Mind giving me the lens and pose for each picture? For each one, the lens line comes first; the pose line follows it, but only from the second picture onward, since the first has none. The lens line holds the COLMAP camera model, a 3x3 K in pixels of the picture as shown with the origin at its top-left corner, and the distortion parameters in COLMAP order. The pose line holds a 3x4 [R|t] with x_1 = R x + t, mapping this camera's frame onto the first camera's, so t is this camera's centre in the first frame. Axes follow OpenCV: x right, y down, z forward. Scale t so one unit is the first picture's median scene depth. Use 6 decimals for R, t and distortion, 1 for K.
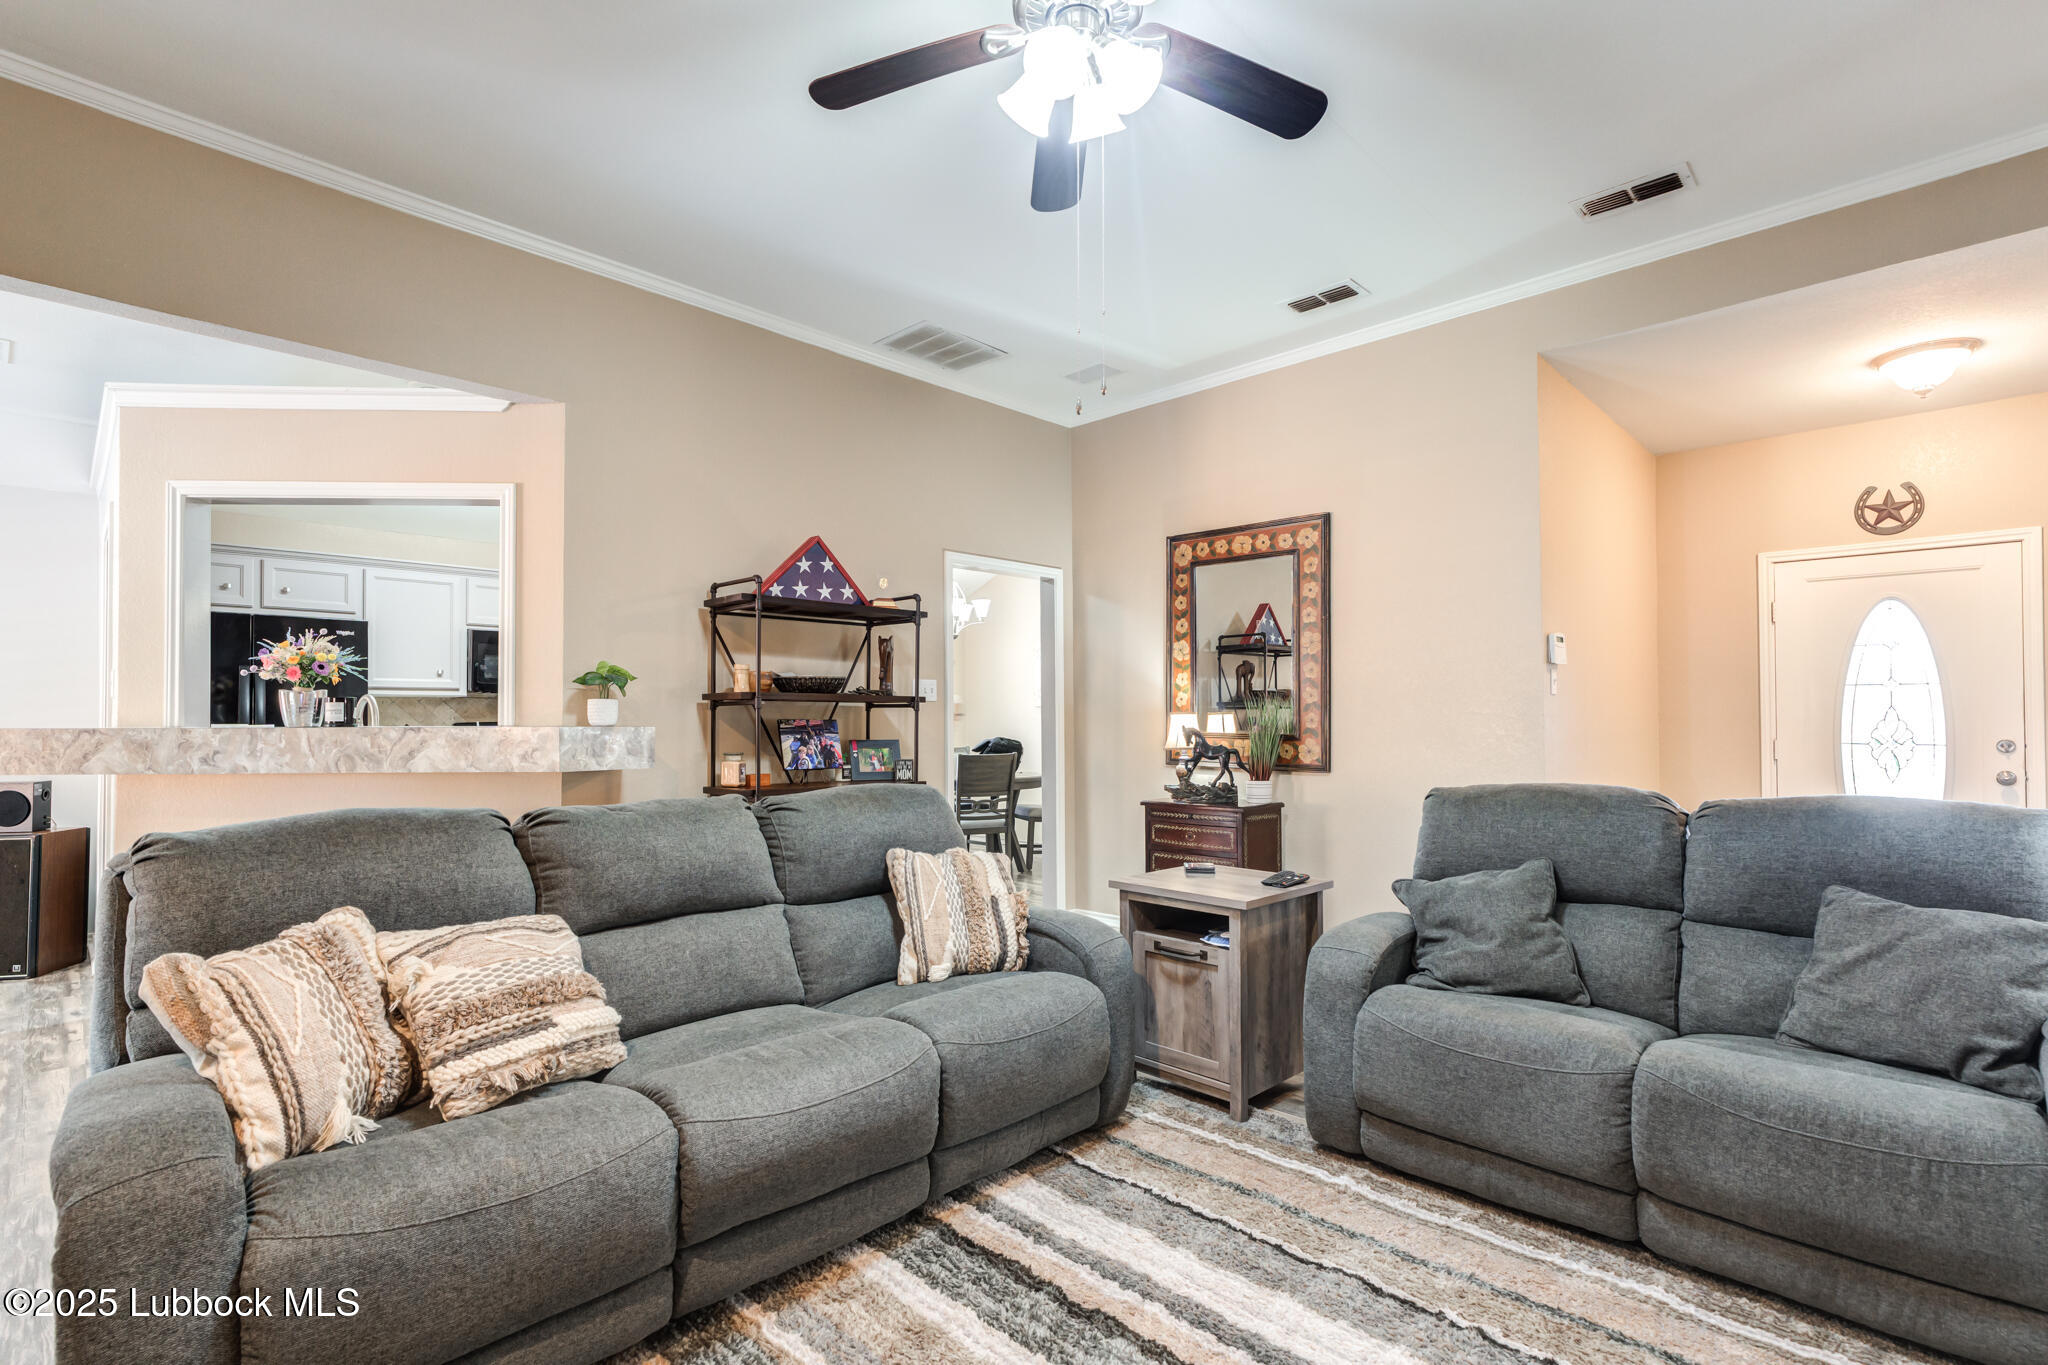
lens RADIAL K [[964.2, 0, 1025.1], [0, 964.2, 693.8], [0, 0, 1]] dist [0.001189, 0.004422]
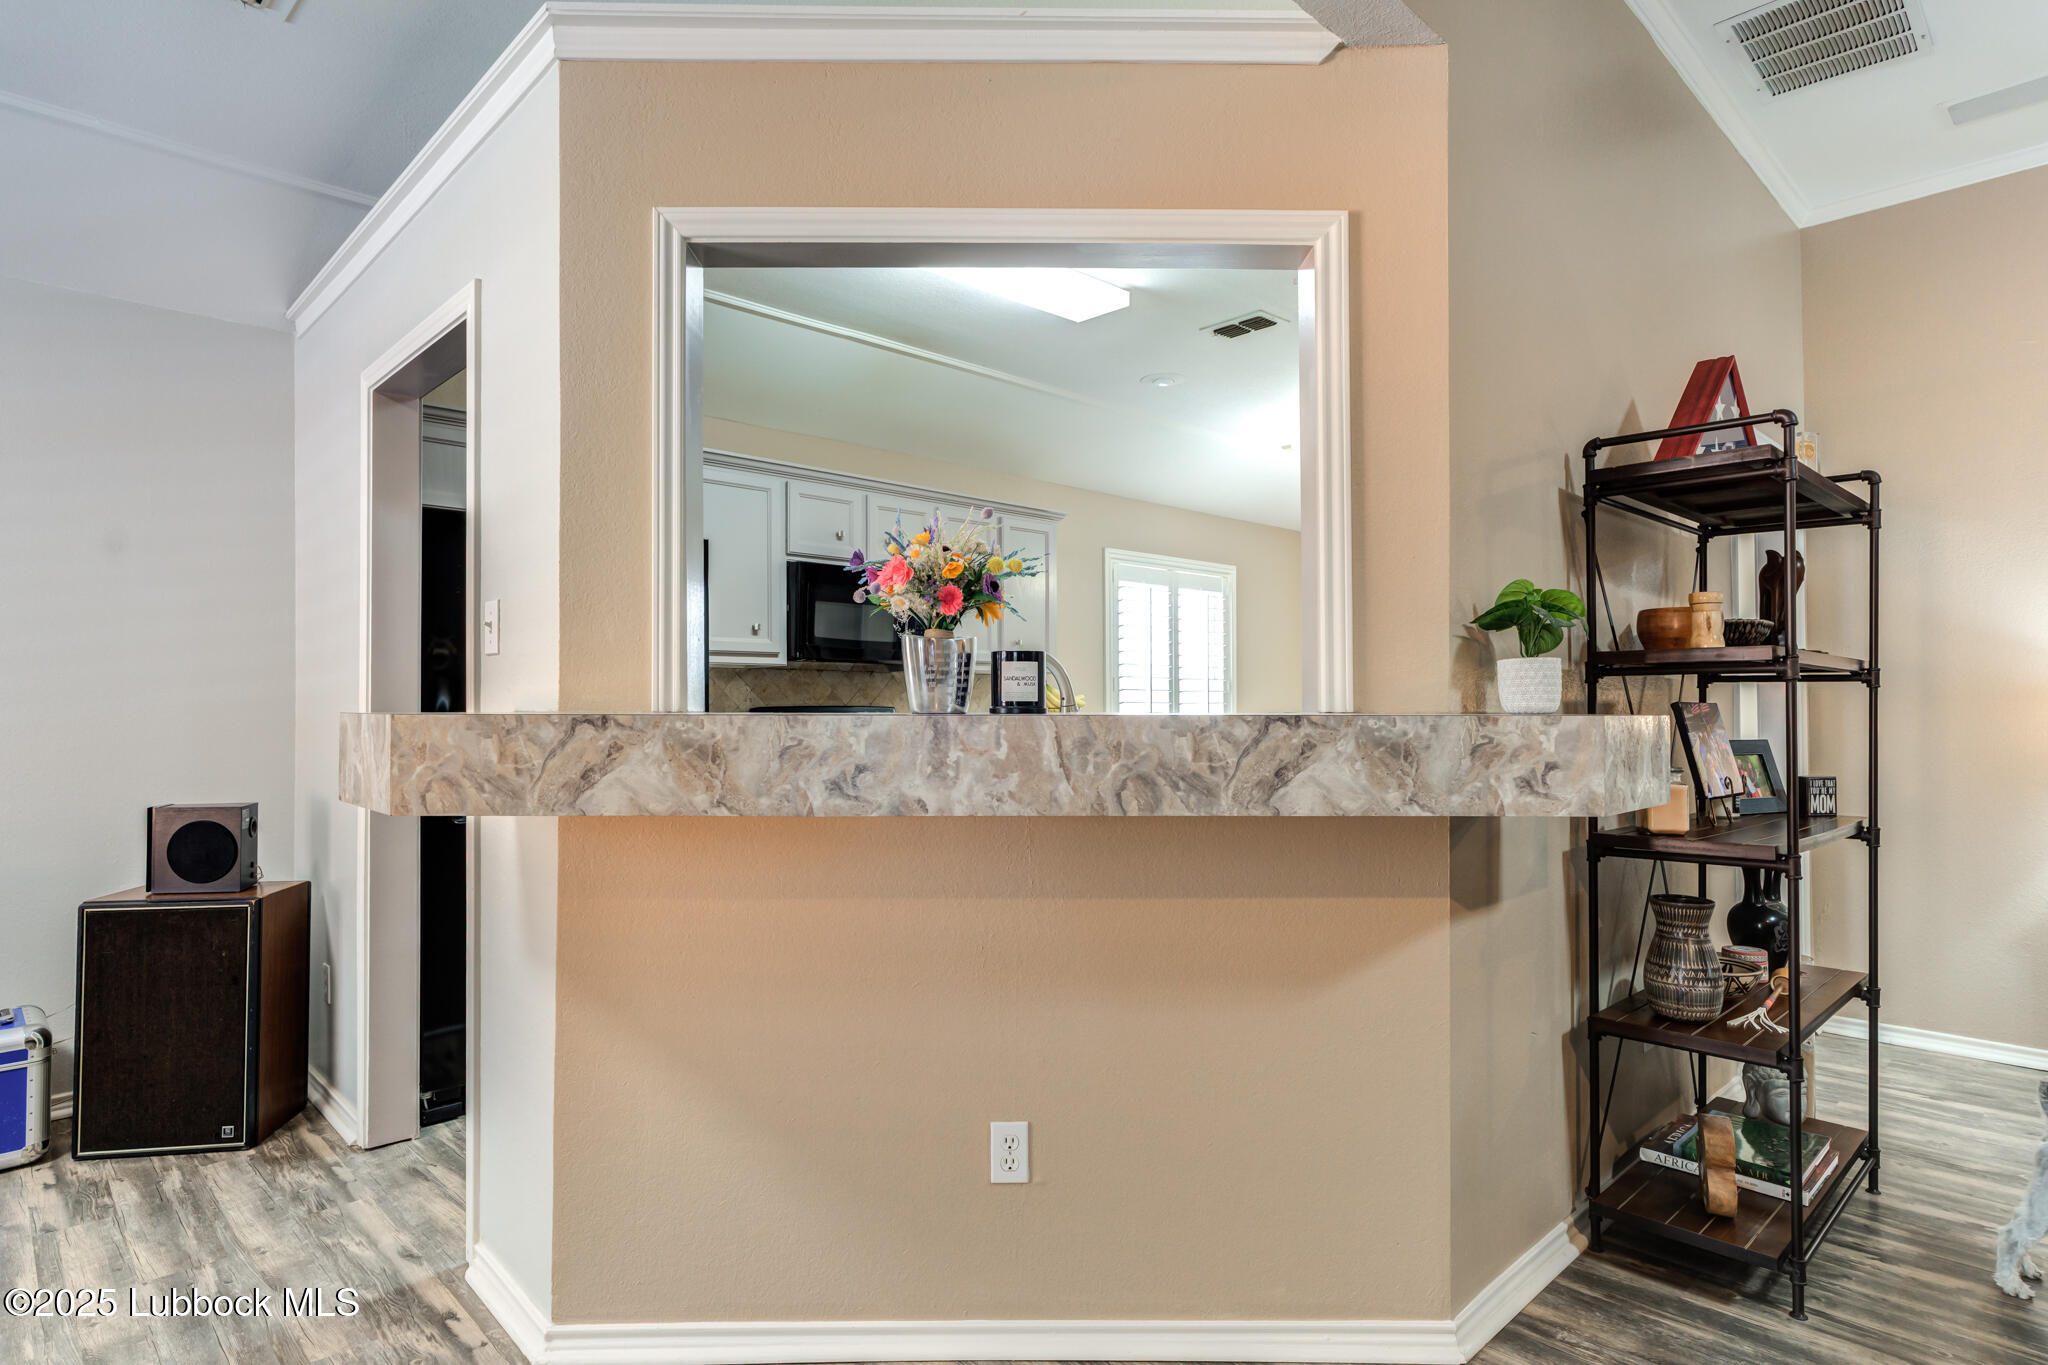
lens RADIAL K [[1082.5, 0, 982.3], [0, 1082.5, 683.8], [0, 0, 1]] dist [0.003579, 0.003639]
pose [[0.999593, 0.004532, -0.028180, -0.717438], [-0.004377, 0.999975, 0.005543, 0.016791], [0.028205, -0.005418, 0.999587, 0.465013]]
